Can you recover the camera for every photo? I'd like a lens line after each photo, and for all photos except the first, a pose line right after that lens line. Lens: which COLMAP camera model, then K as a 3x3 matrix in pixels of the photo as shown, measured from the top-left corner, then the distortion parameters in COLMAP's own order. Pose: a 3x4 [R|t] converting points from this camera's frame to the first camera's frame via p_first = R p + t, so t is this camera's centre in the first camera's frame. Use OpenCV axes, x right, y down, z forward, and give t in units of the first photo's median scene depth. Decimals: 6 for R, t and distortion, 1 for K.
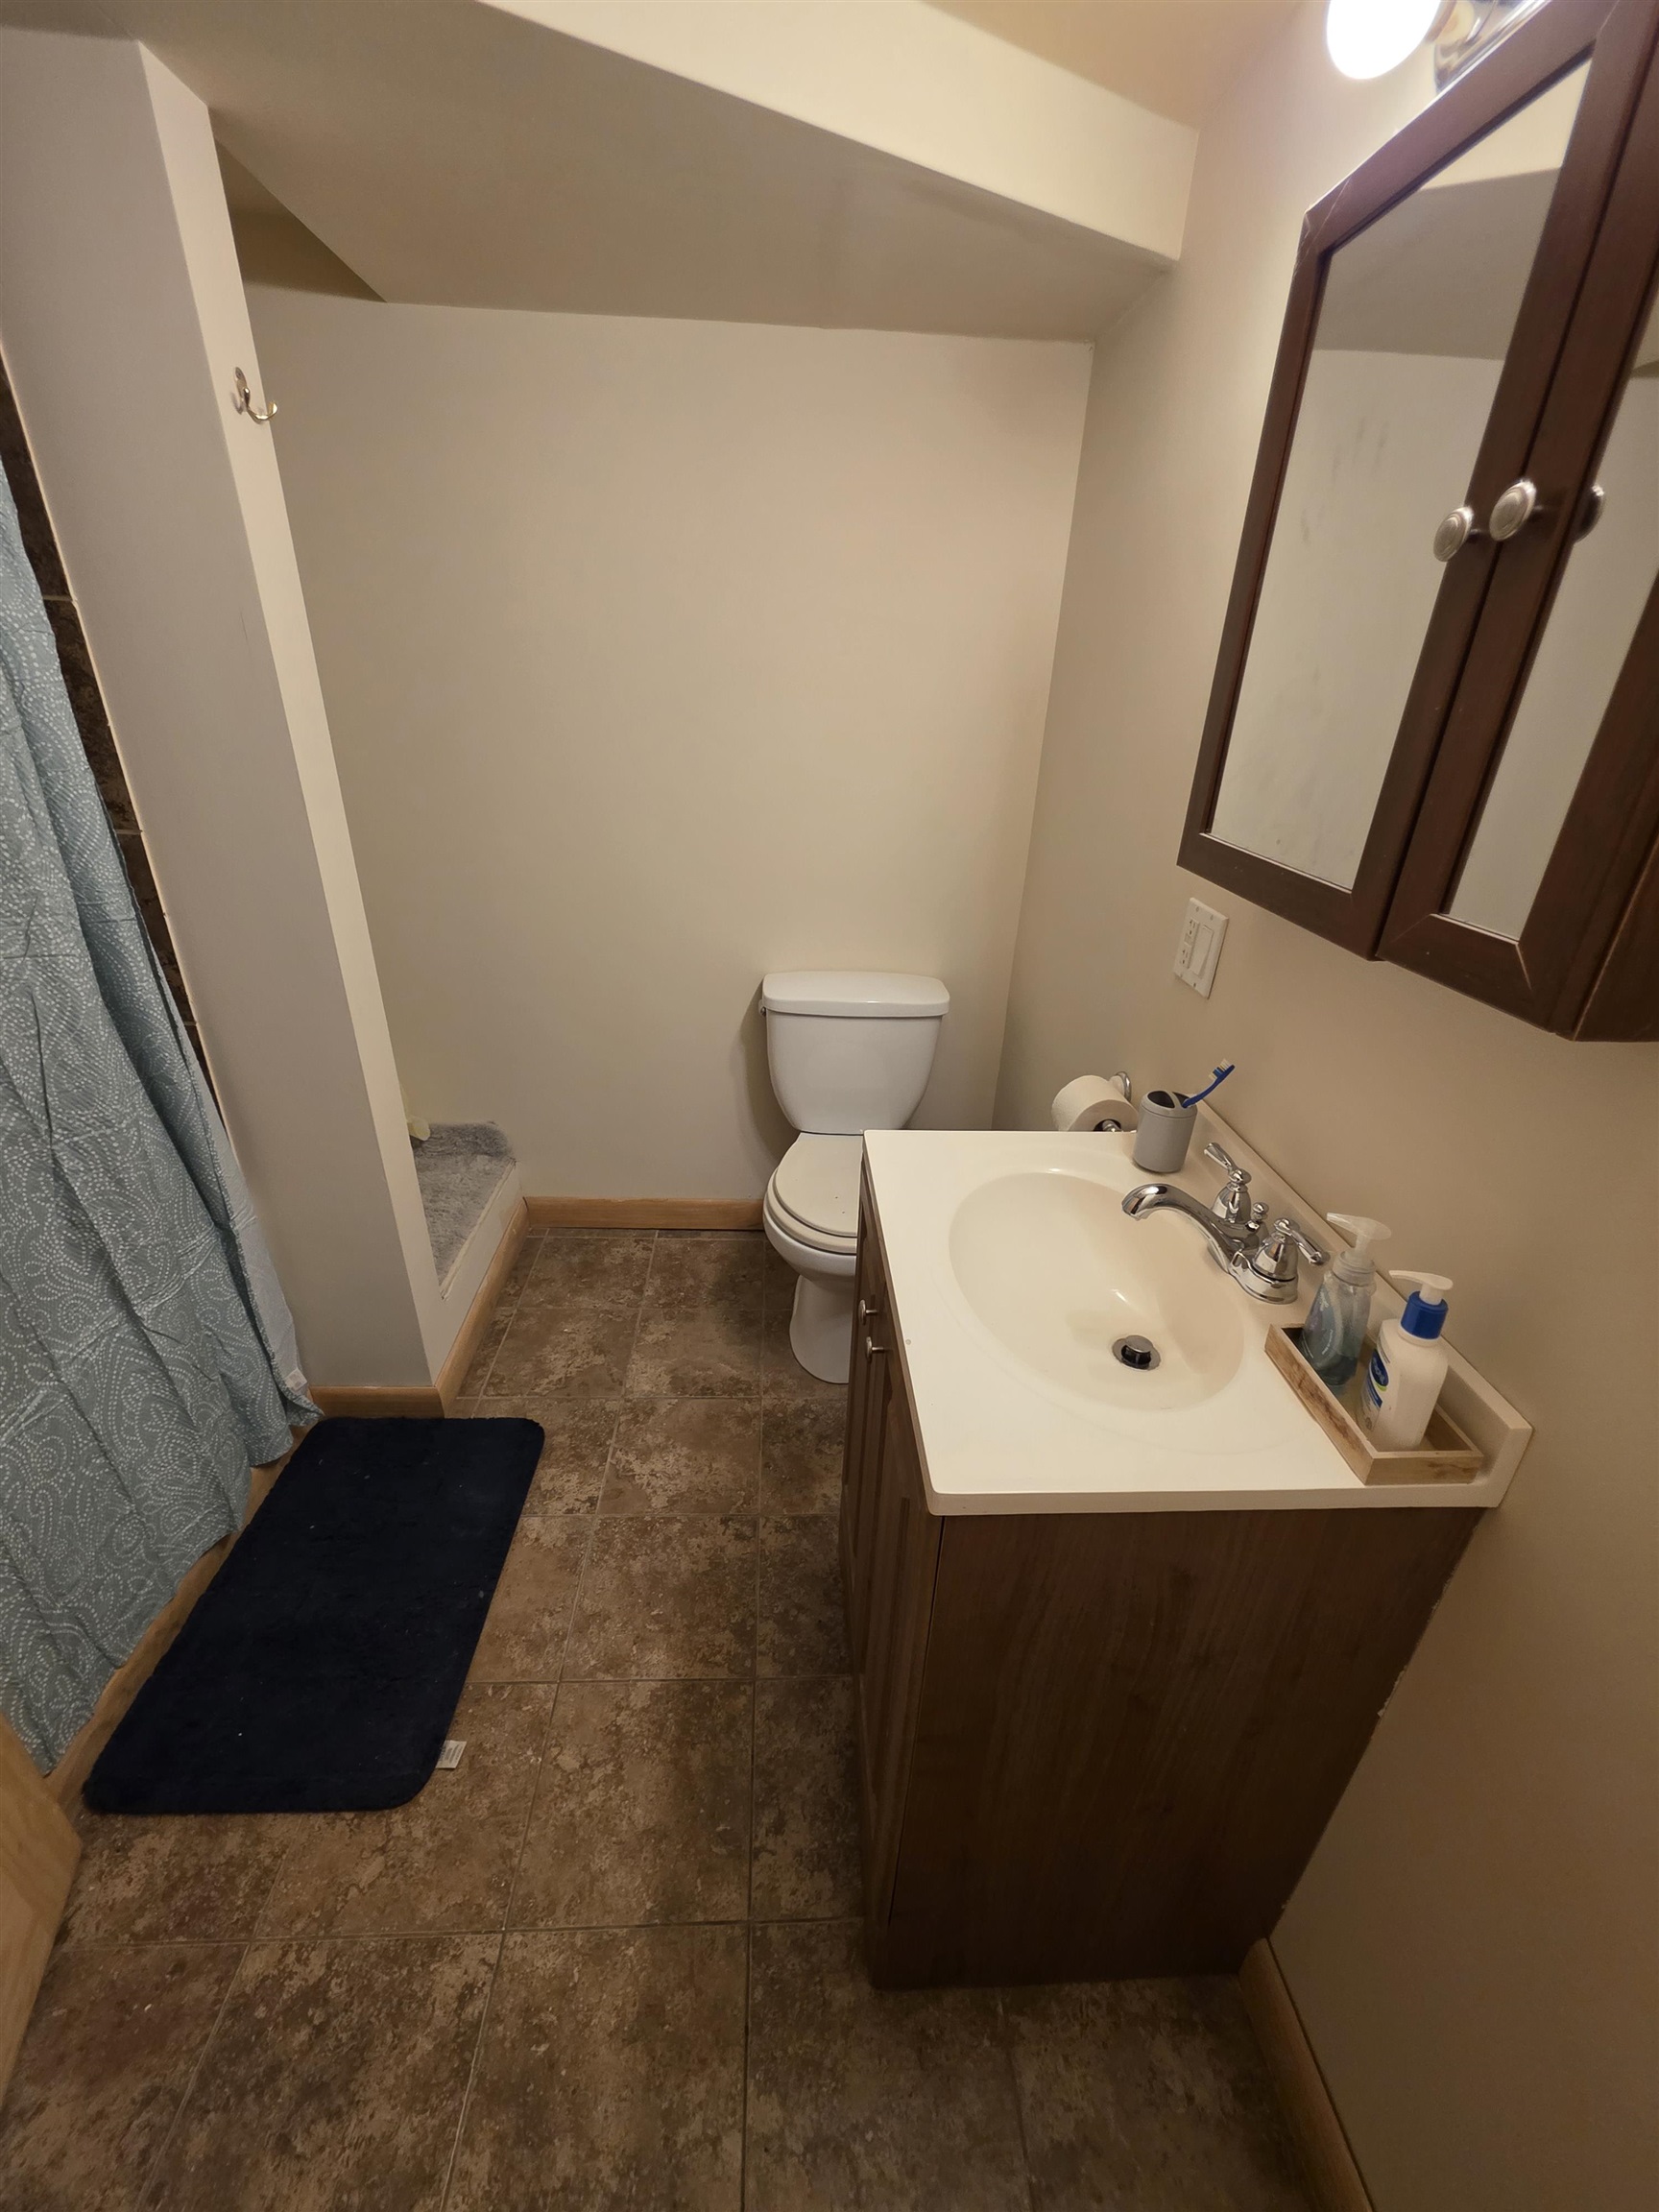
lens RADIAL K [[886.0, 0, 821.3], [0, 886.0, 1101.5], [0, 0, 1]] dist [0.005077, -0.001172]
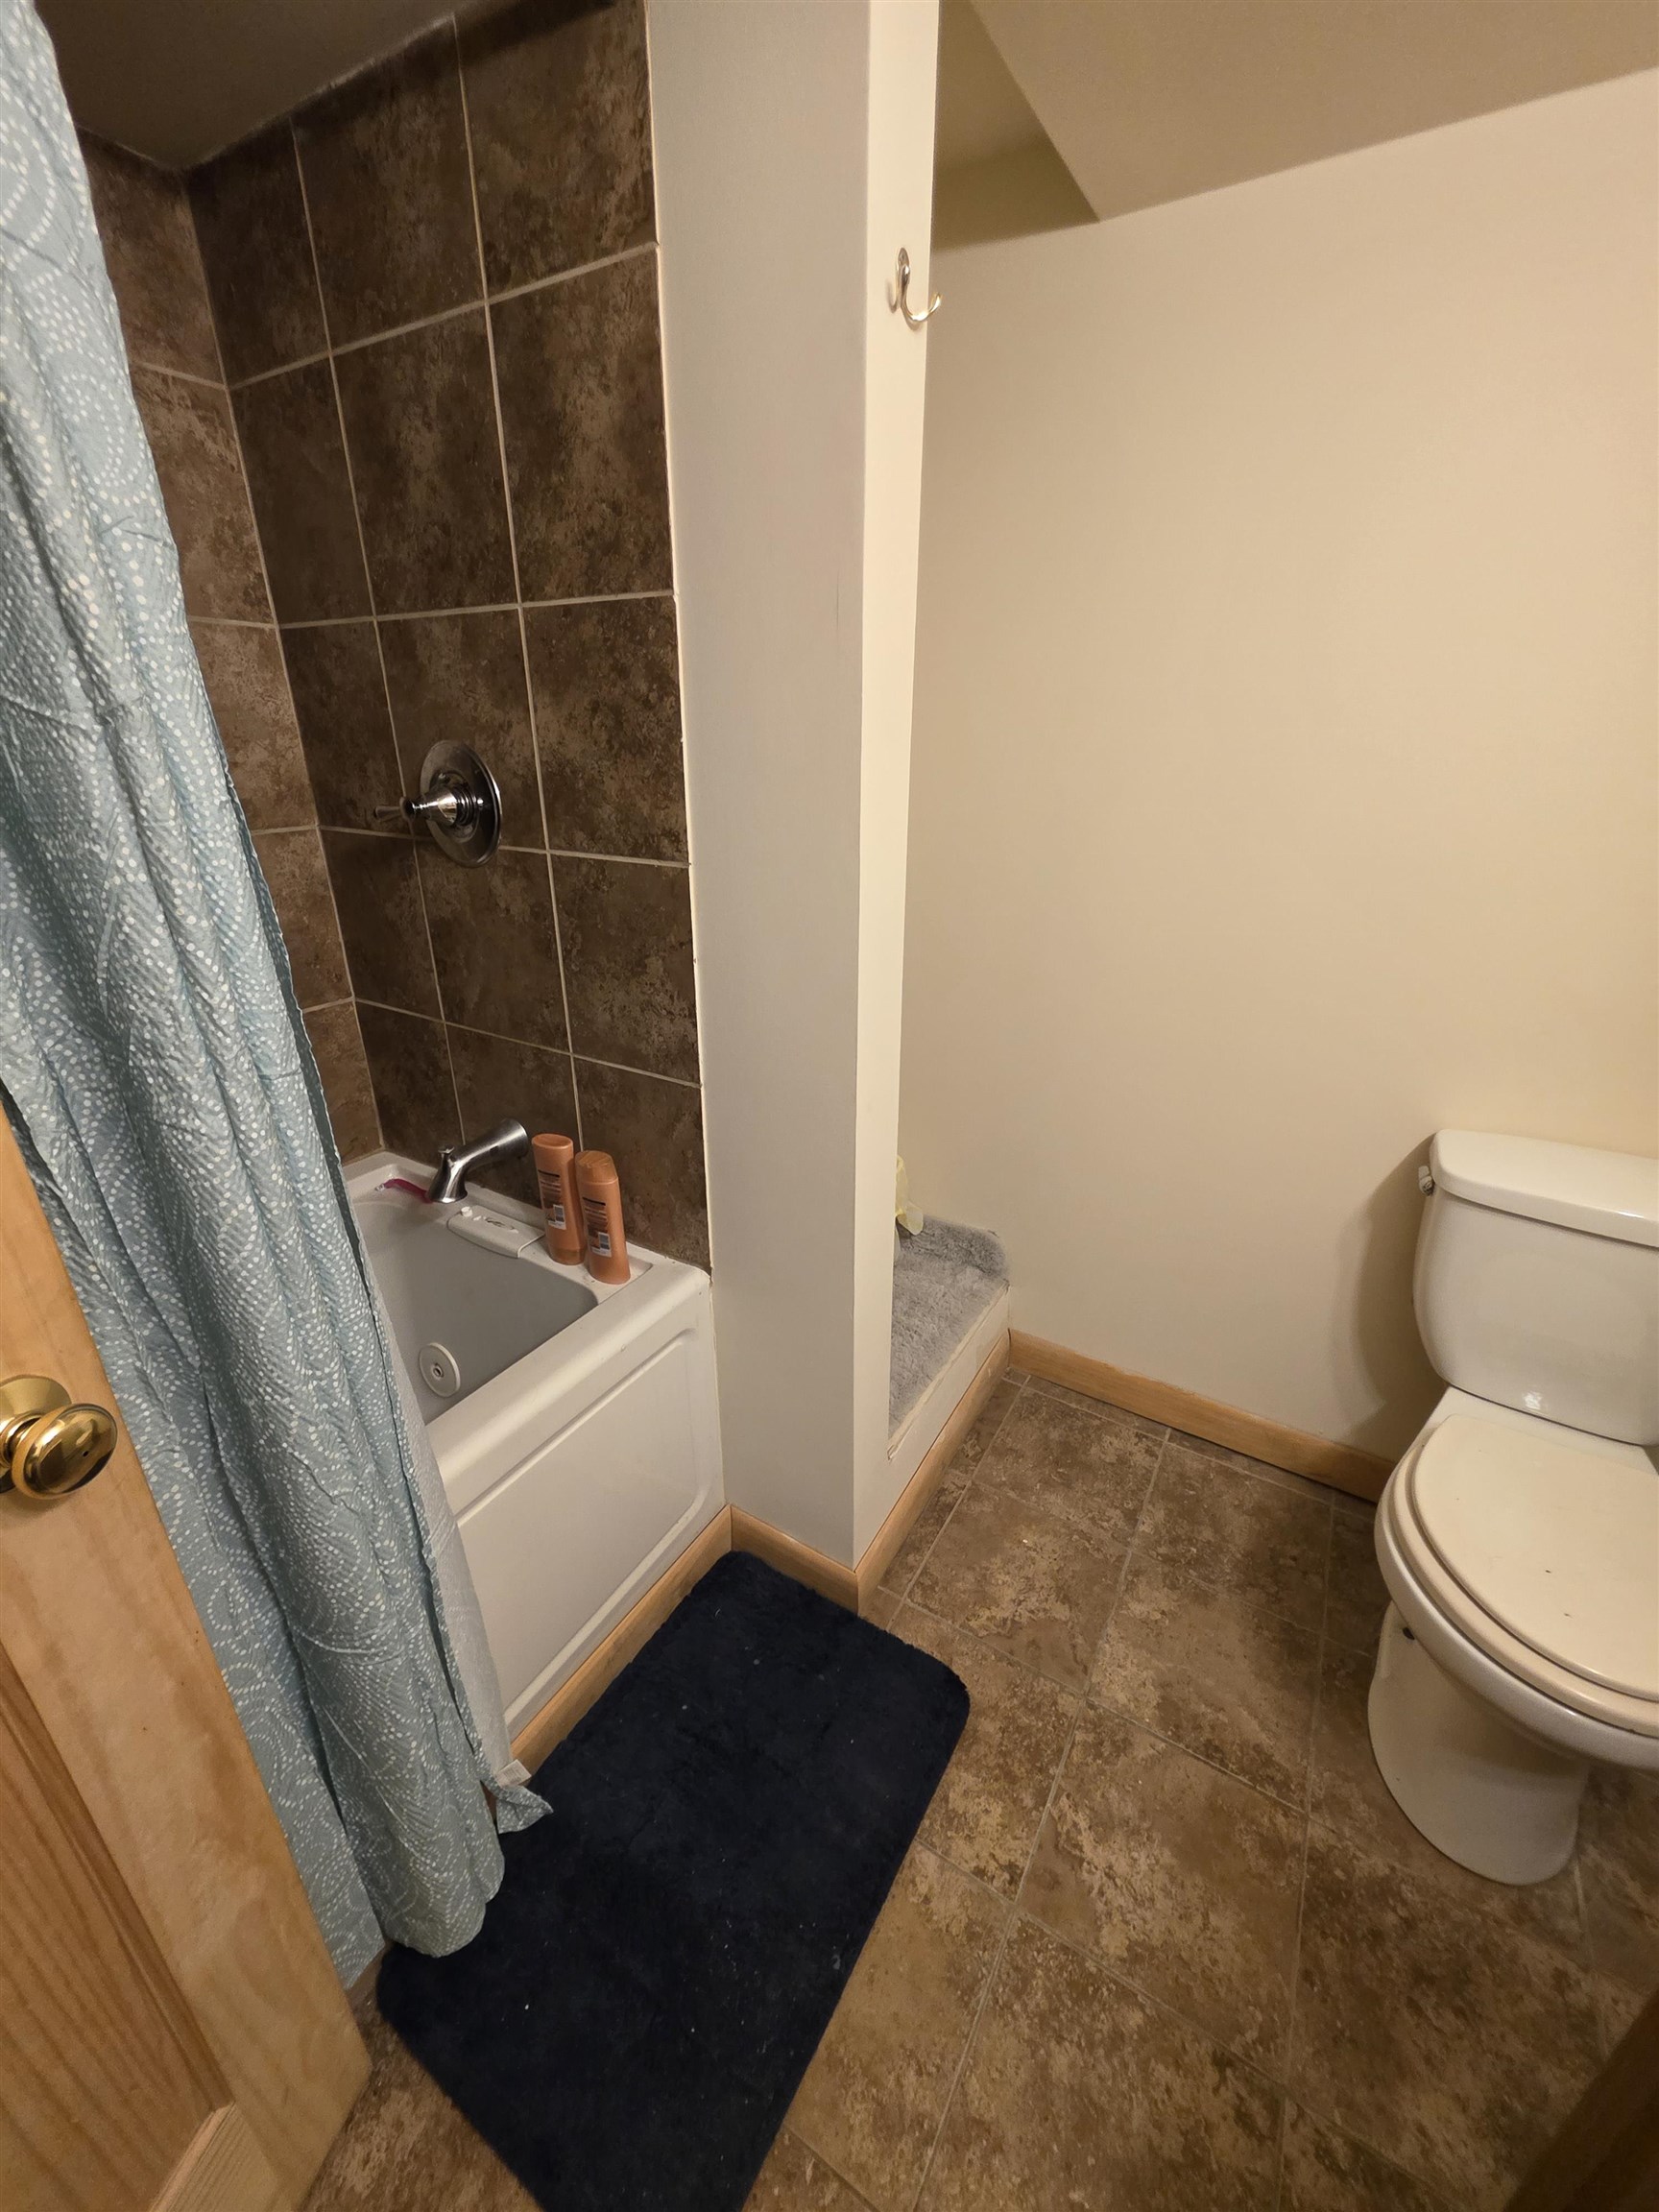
lens RADIAL K [[886.0, 0, 828.4], [0, 886.0, 1098.7], [0, 0, 1]] dist [0.005077, -0.001172]
pose [[0.836322, 0.186603, -0.515504, -0.117699], [-0.217207, 0.976125, 0.000955, -0.077449], [0.503375, 0.111172, 0.856887, 0.246117]]
